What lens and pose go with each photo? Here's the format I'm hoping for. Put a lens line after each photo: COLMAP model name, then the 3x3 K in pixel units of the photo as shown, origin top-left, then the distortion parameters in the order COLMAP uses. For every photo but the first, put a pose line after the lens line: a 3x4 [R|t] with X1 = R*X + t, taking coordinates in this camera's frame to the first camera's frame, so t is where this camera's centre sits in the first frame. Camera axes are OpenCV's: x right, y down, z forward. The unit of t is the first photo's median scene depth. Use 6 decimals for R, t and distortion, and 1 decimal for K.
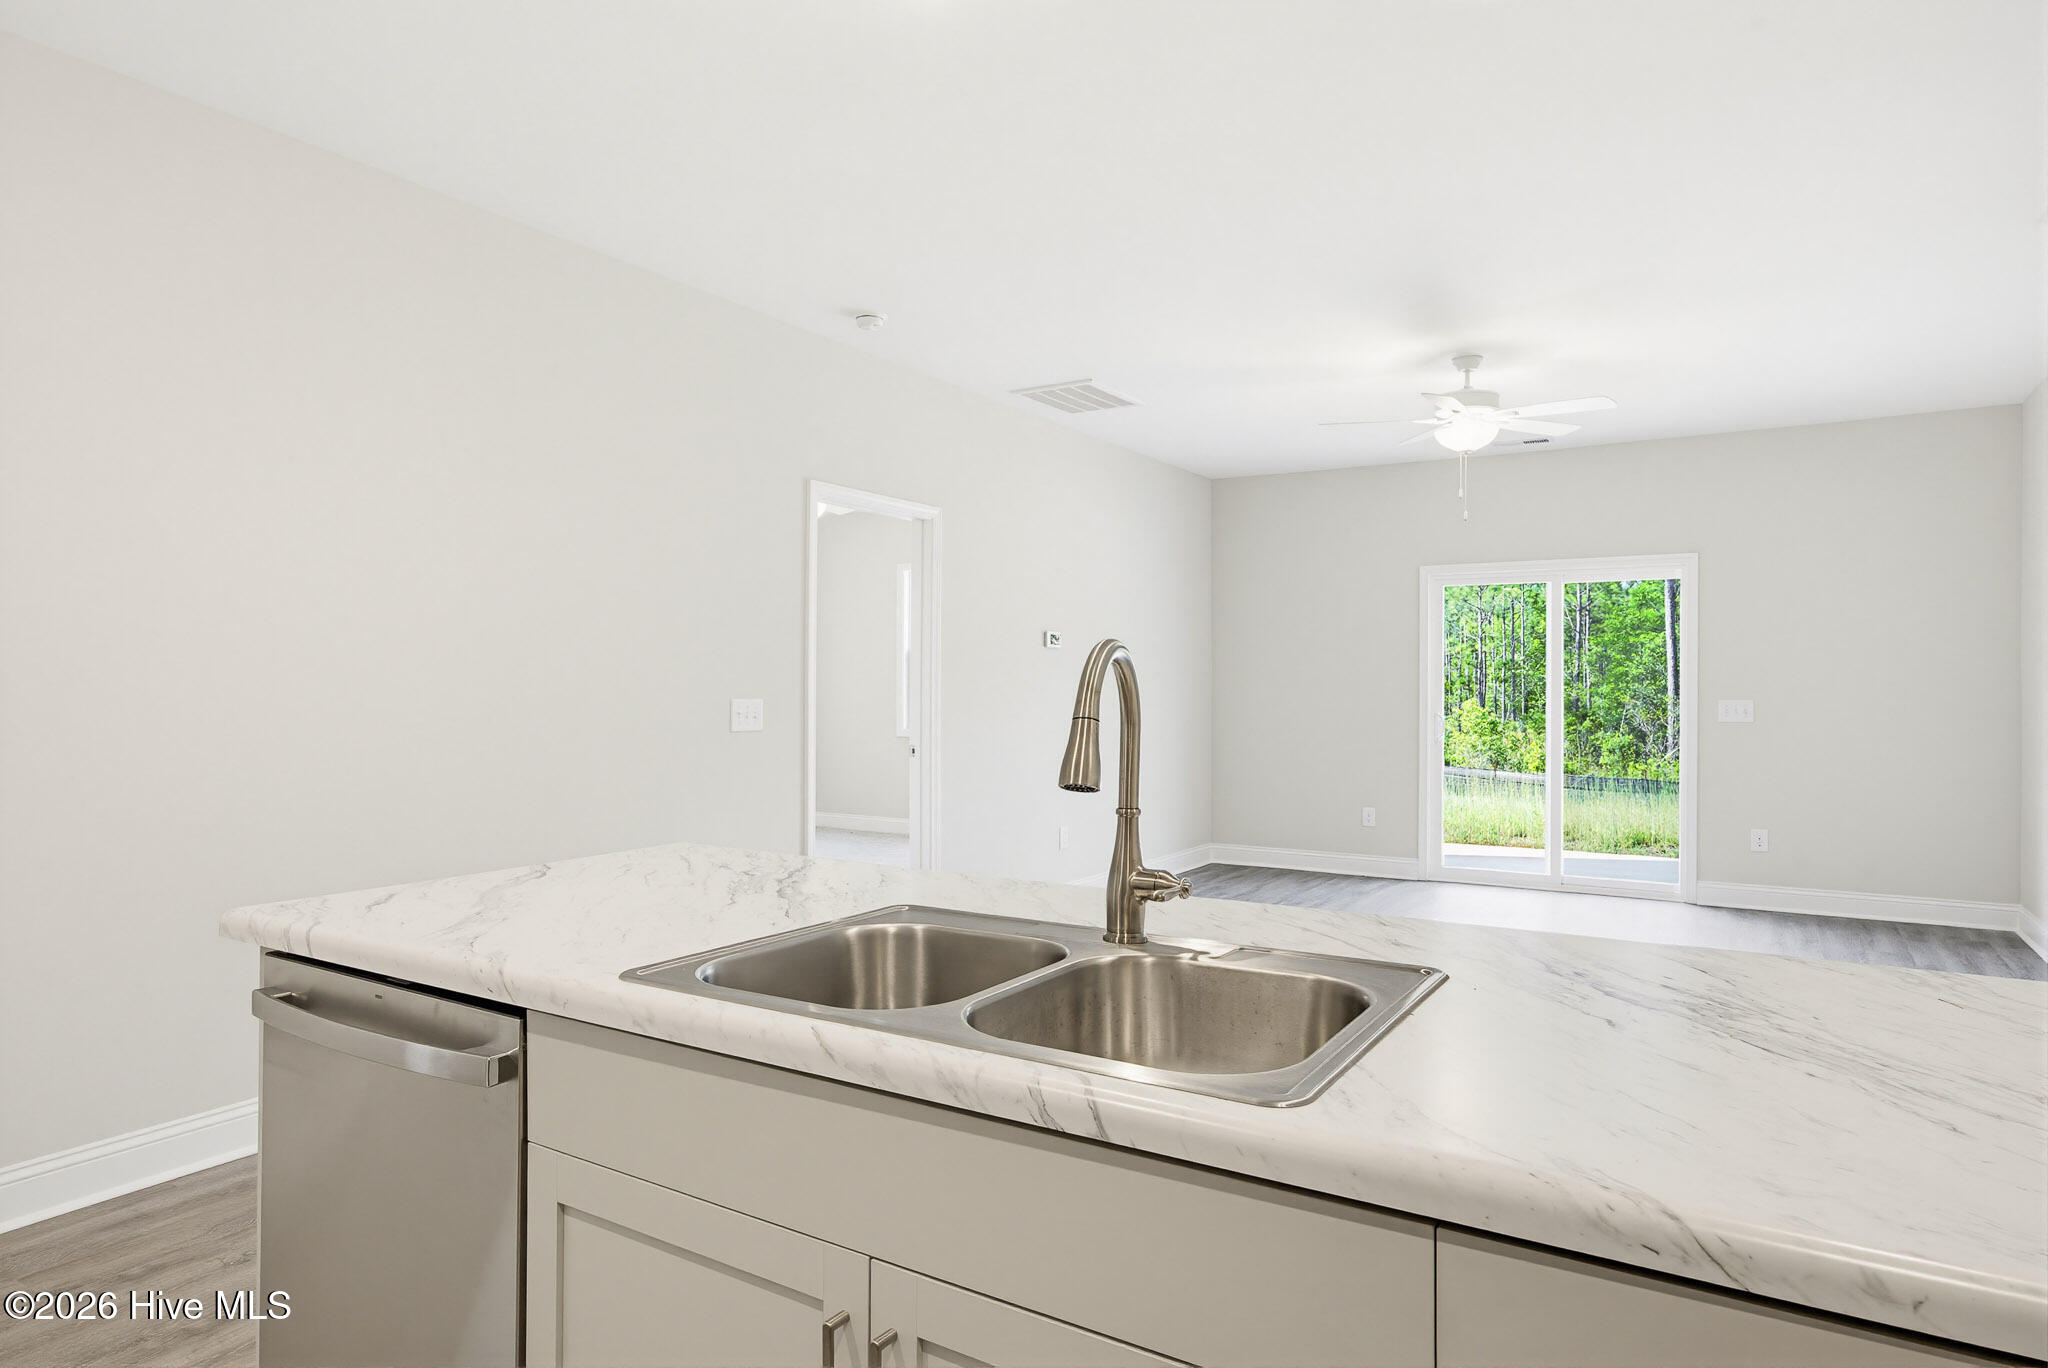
lens RADIAL K [[1191.3, 0, 1034.8], [0, 1191.3, 682.6], [0, 0, 1]] dist [-0.048607, 0.038101]
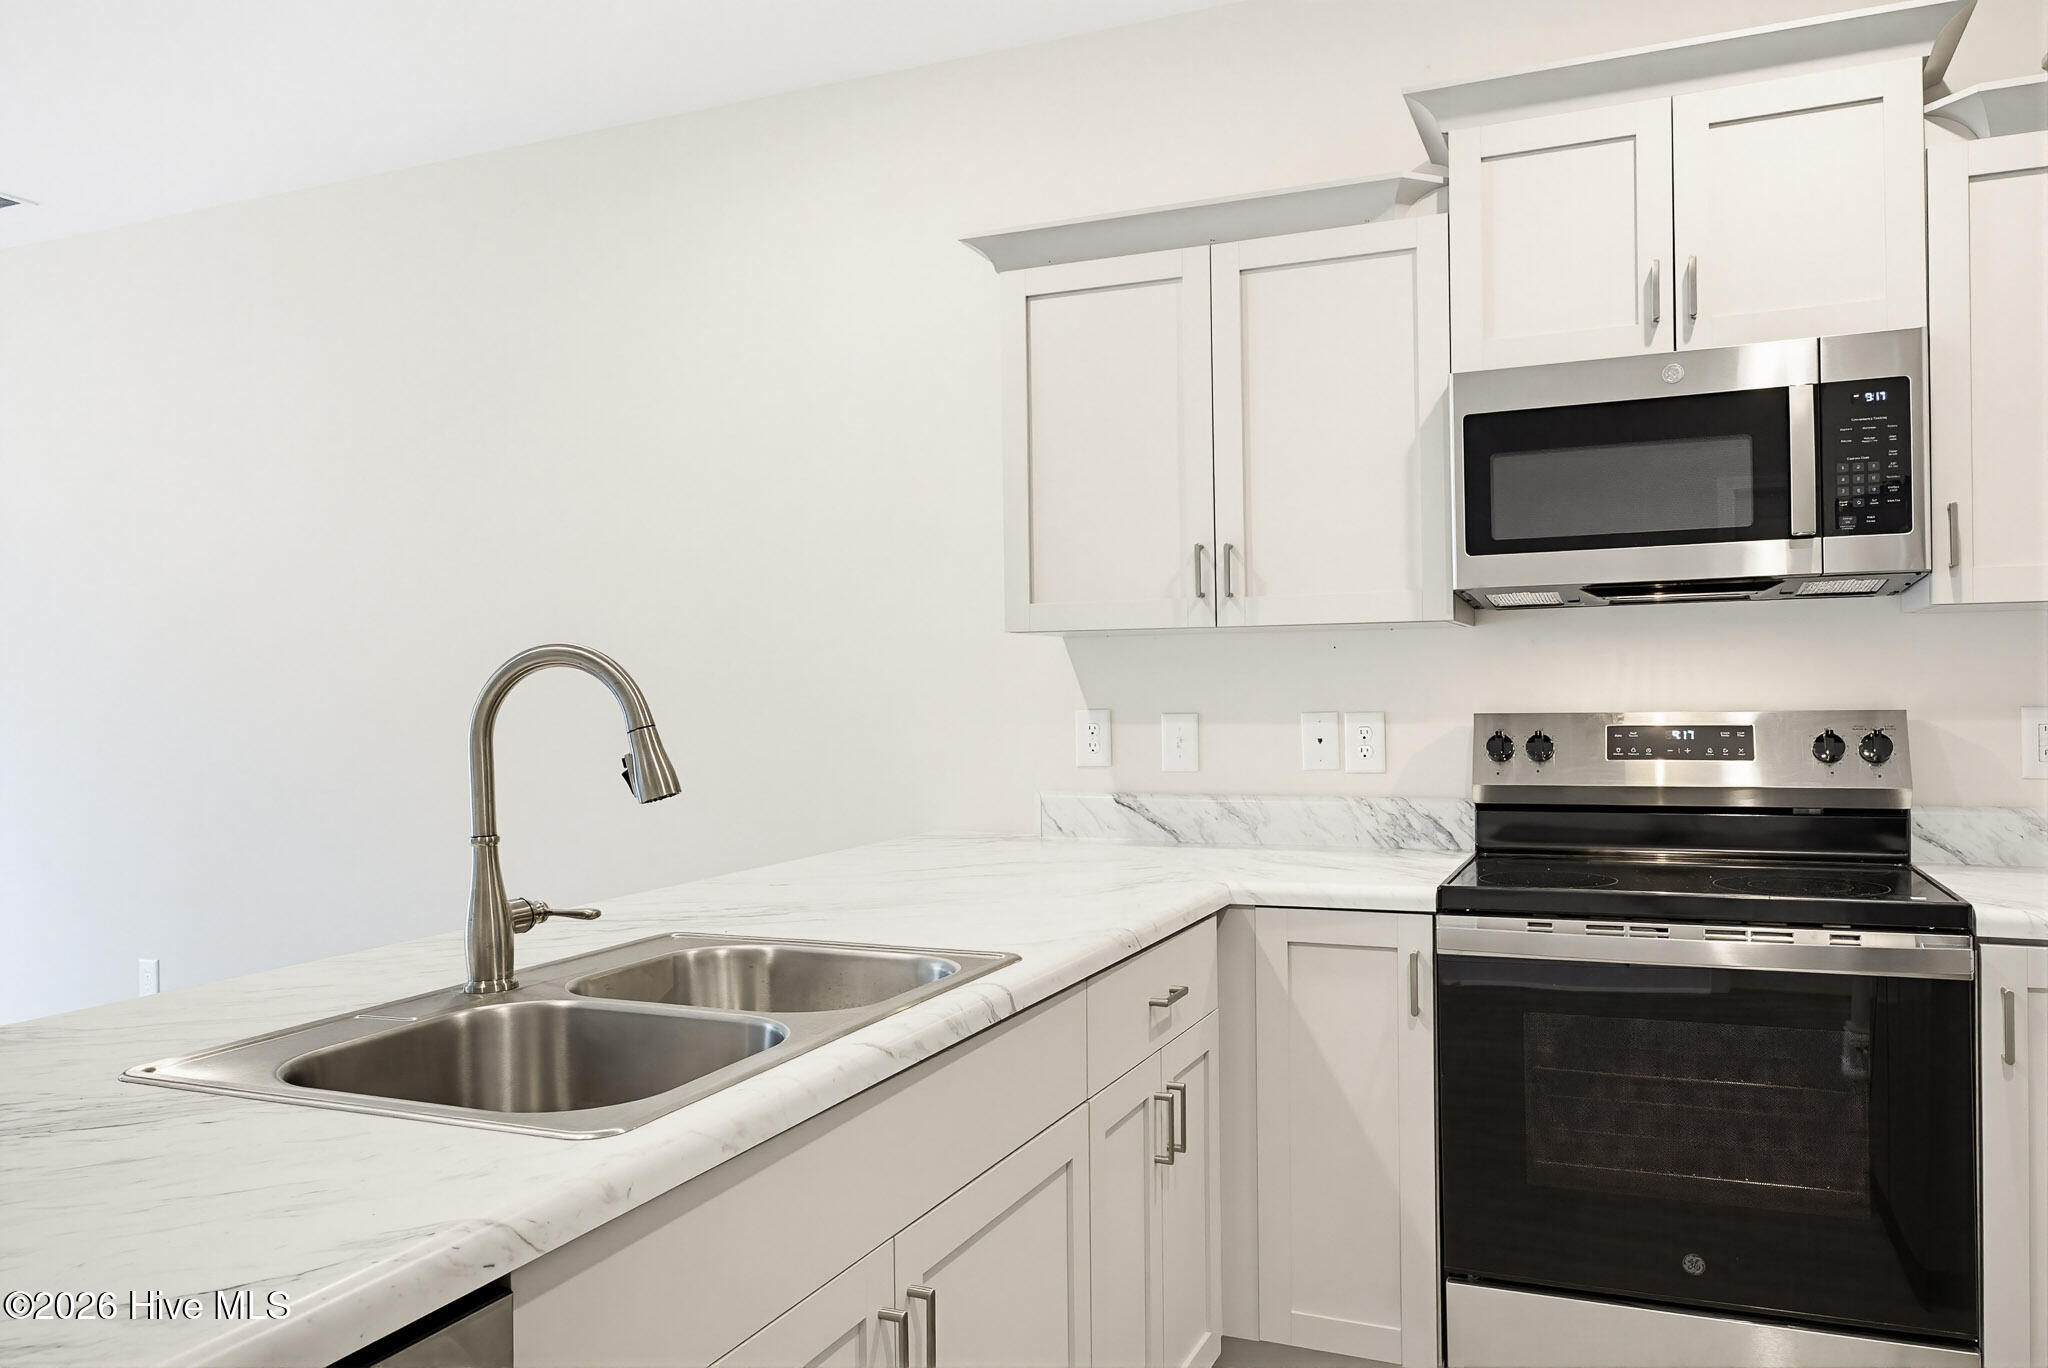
lens RADIAL K [[1469.5, 0, 1024.0], [0, 1469.5, 684.0], [0, 0, 1]] dist [-0.050933, 0.002525]
pose [[-0.144168, 0.003677, 0.989546, -0.266822], [0.010030, 0.999947, -0.002254, 0.000239], [-0.989502, 0.009600, -0.144197, 0.198112]]
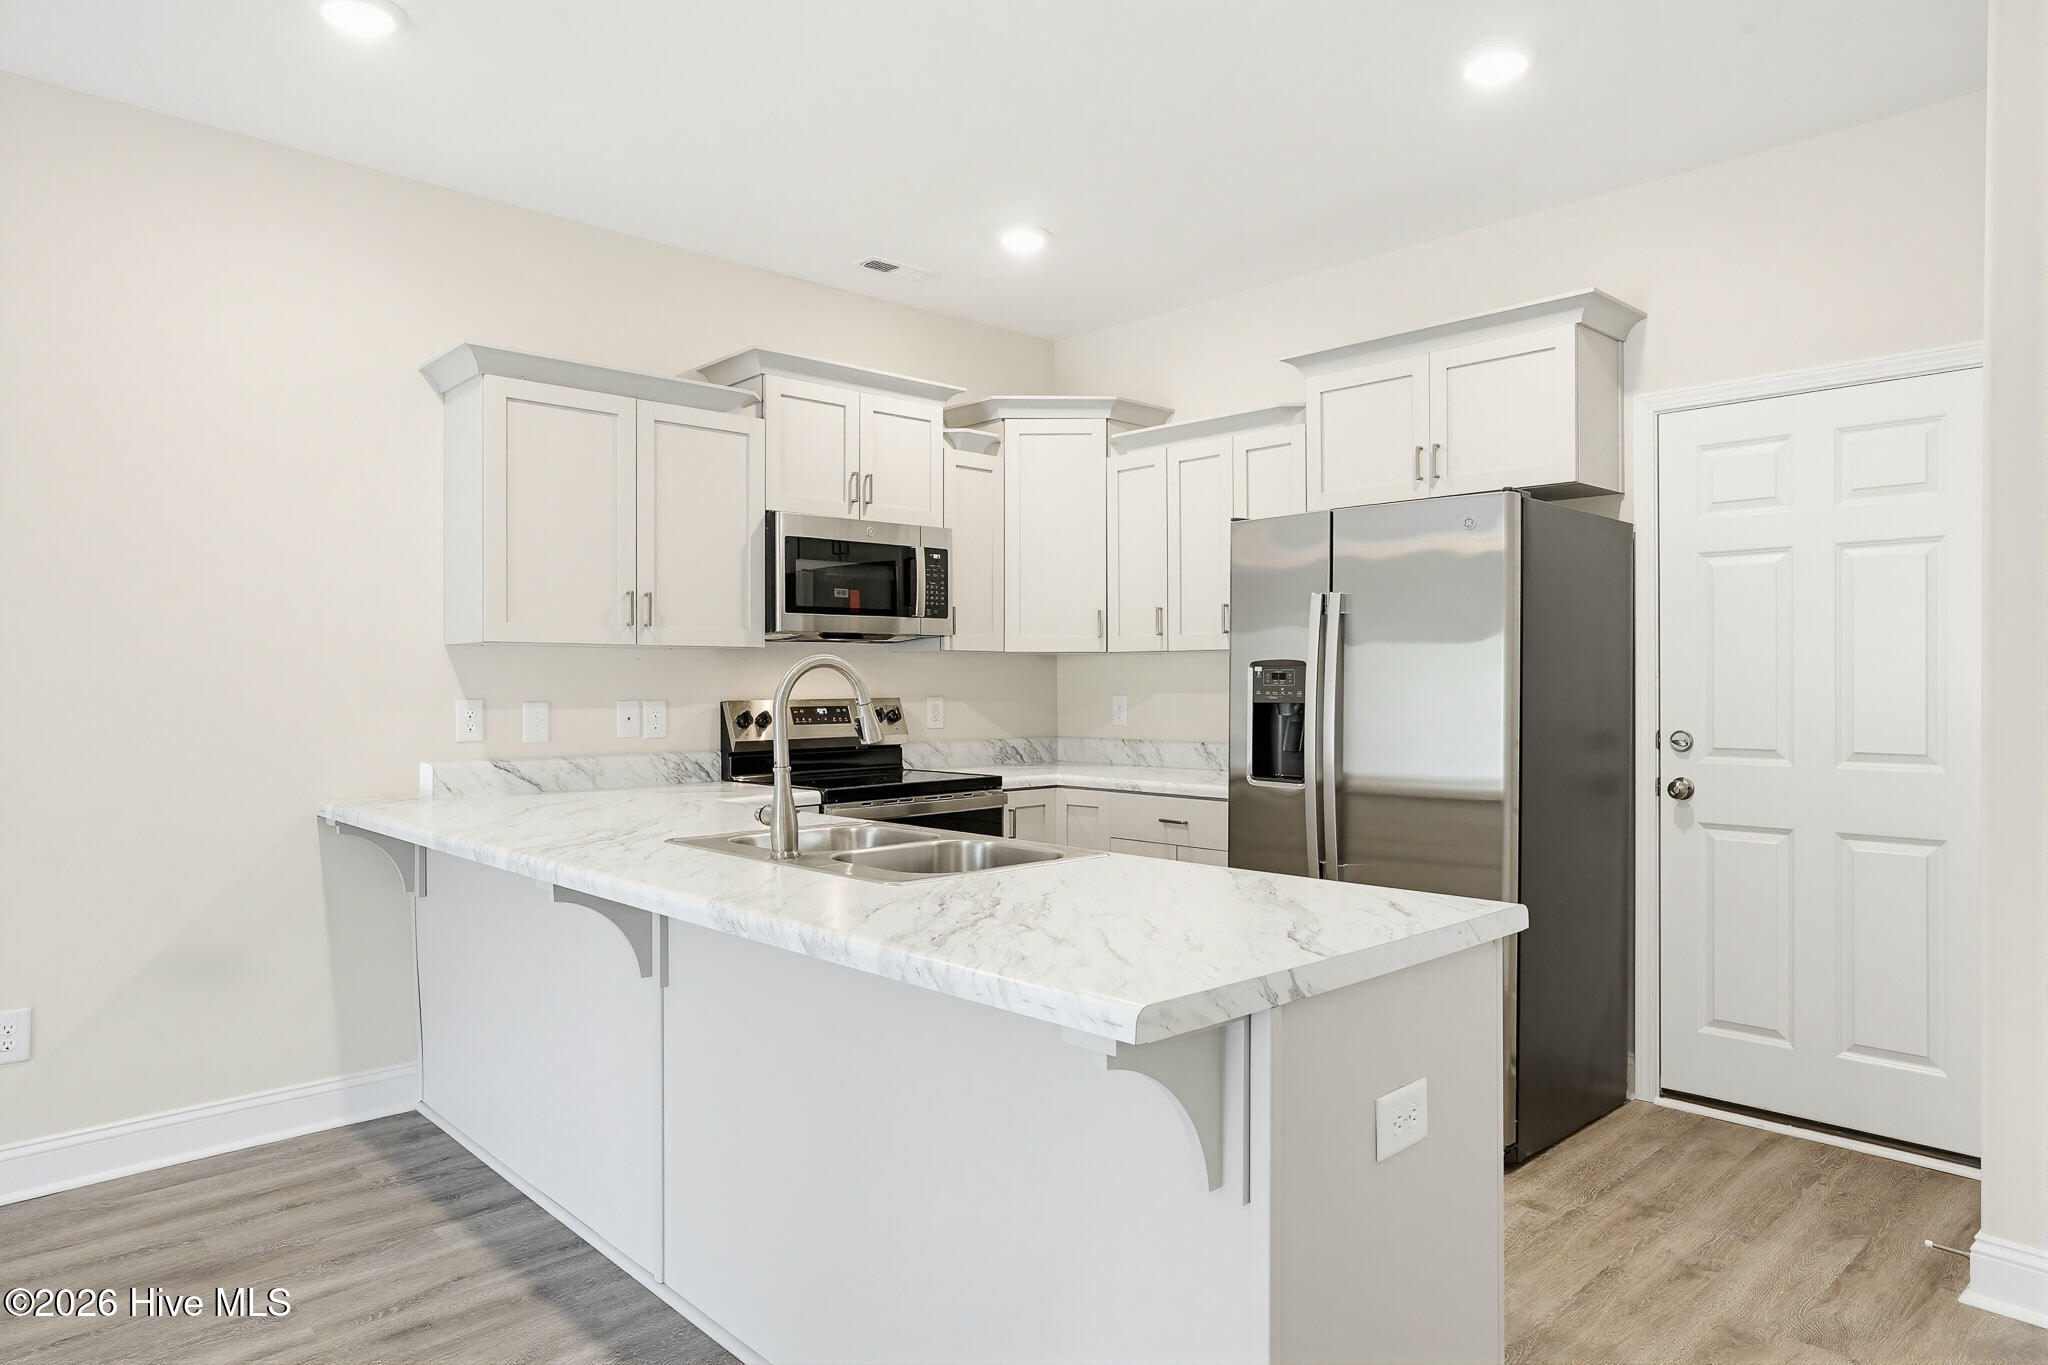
lens RADIAL K [[1261.6, 0, 1024.0], [0, 1261.6, 682.5], [0, 0, 1]] dist [-0.010763, -0.000223]
pose [[-0.966384, -0.001669, 0.257097, -0.158083], [-0.002111, 0.999997, -0.001443, 0.000704], [-0.257094, -0.001938, -0.966385, 0.633833]]
